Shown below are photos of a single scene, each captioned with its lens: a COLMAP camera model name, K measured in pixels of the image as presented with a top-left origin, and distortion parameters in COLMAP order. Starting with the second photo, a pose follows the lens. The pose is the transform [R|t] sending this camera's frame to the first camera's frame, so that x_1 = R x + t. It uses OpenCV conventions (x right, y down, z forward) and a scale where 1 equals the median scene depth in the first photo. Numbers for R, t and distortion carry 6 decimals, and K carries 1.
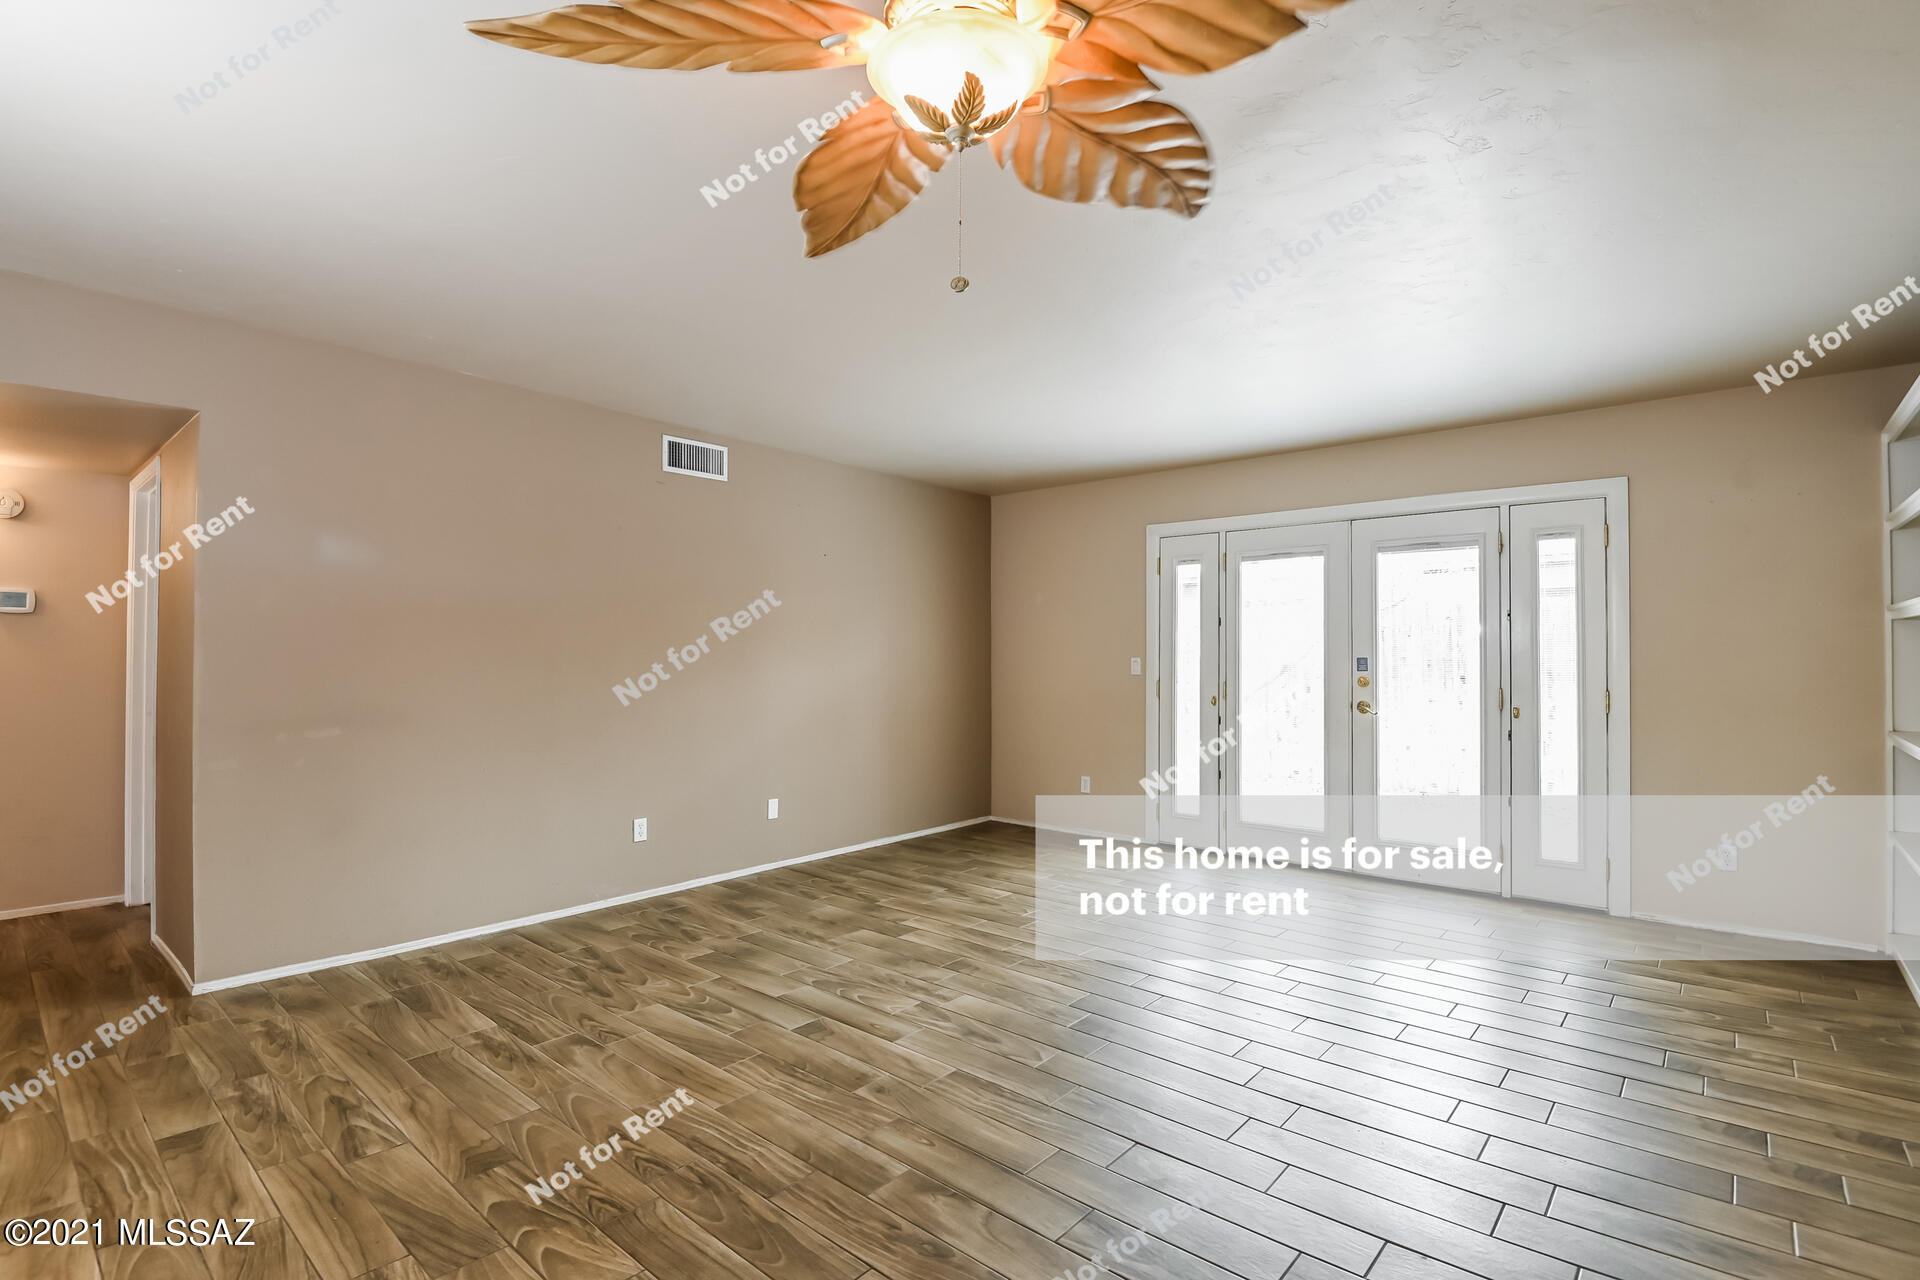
lens RADIAL K [[906.5, 0, 960.0], [0, 906.5, 640.0], [0, 0, 1]] dist [-0.051752, 0.000022]
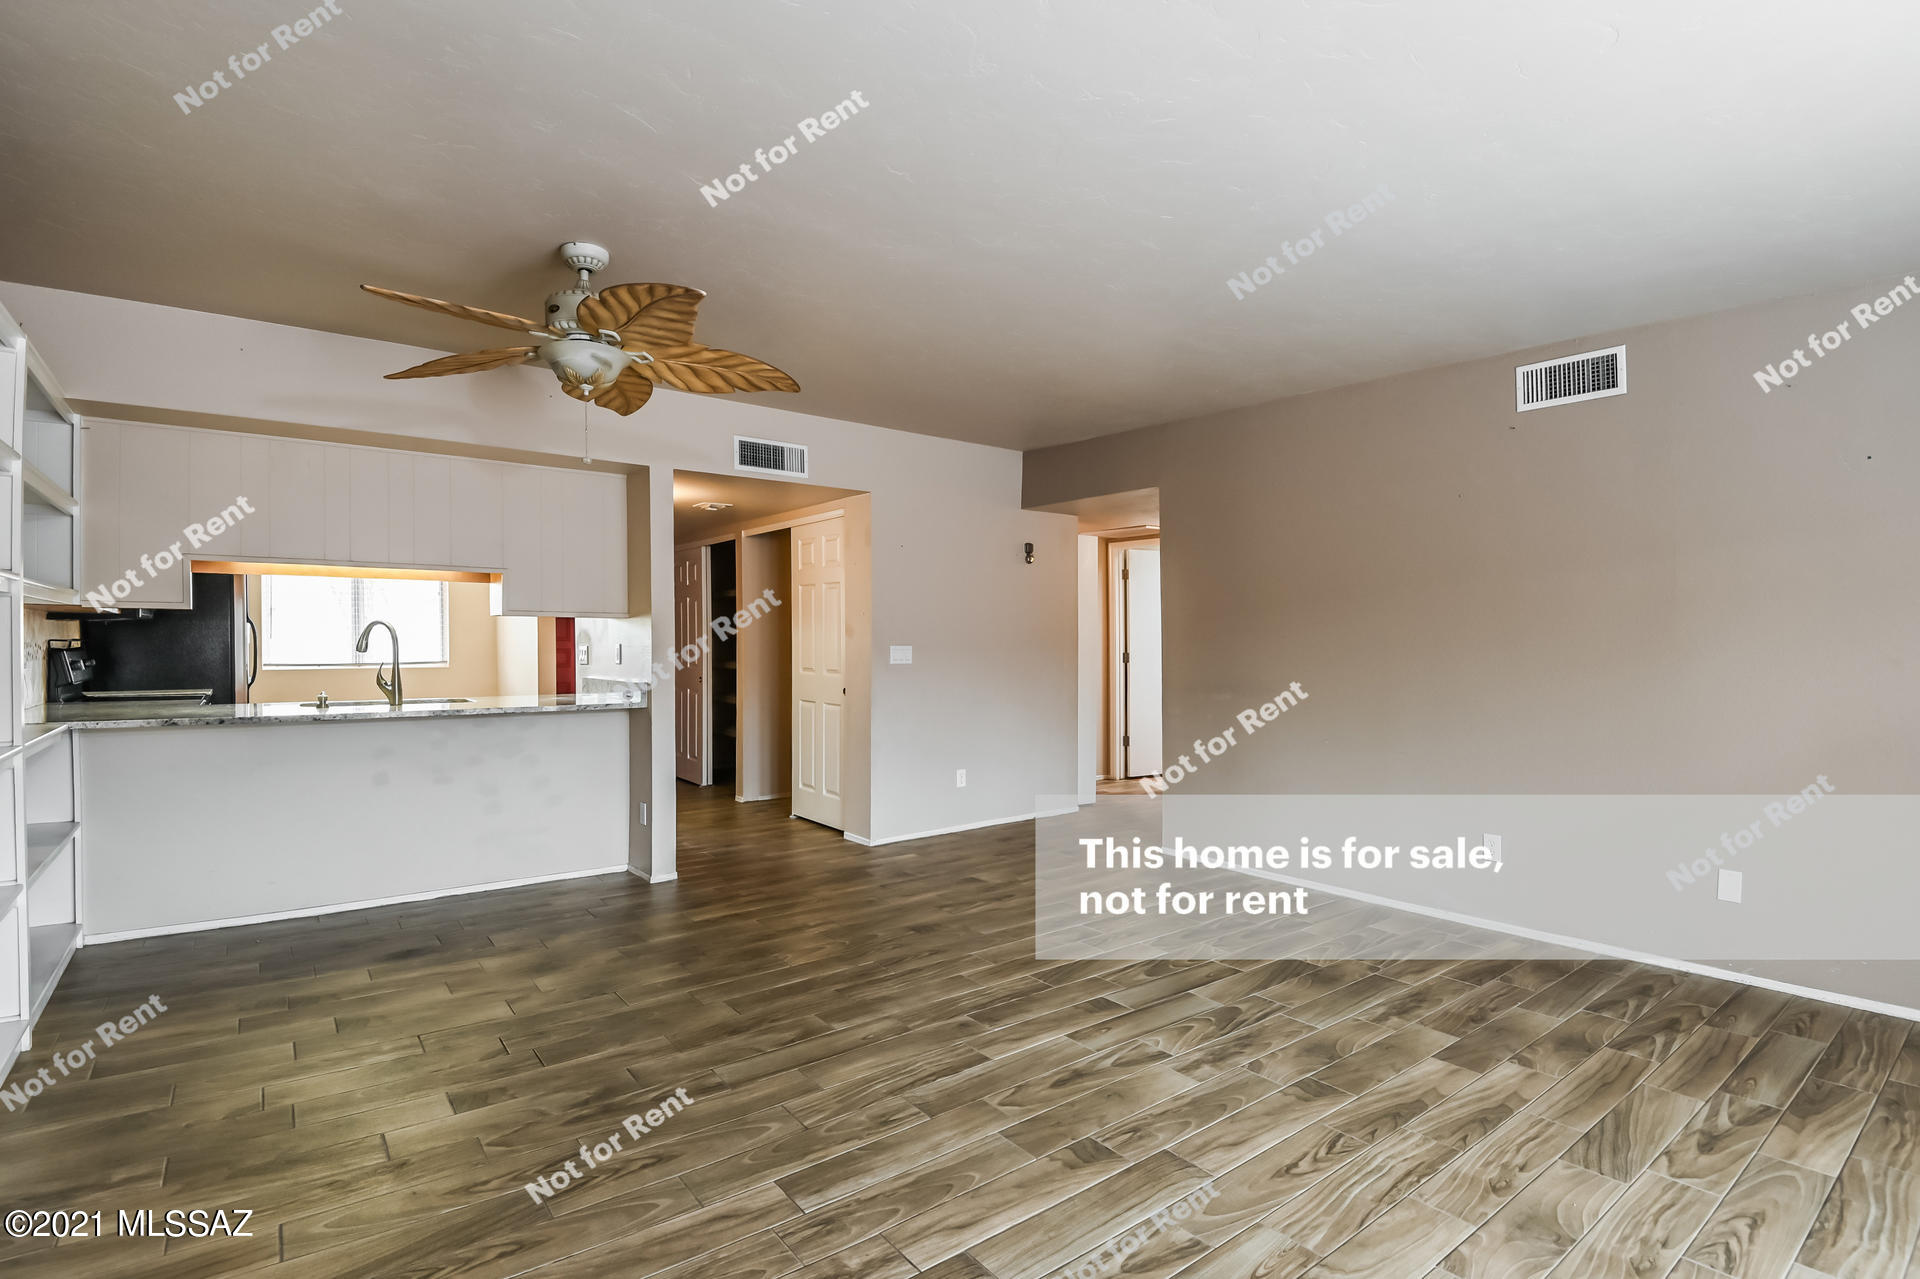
lens RADIAL K [[903.5, 0, 960.0], [0, 903.5, 639.5], [0, 0, 1]] dist [0.001052, -0.031890]
pose [[-0.200204, 0.004336, -0.979745, 0.740455], [0.014785, 0.999890, 0.001404, 0.010088], [0.979643, -0.014204, -0.200246, 0.886195]]
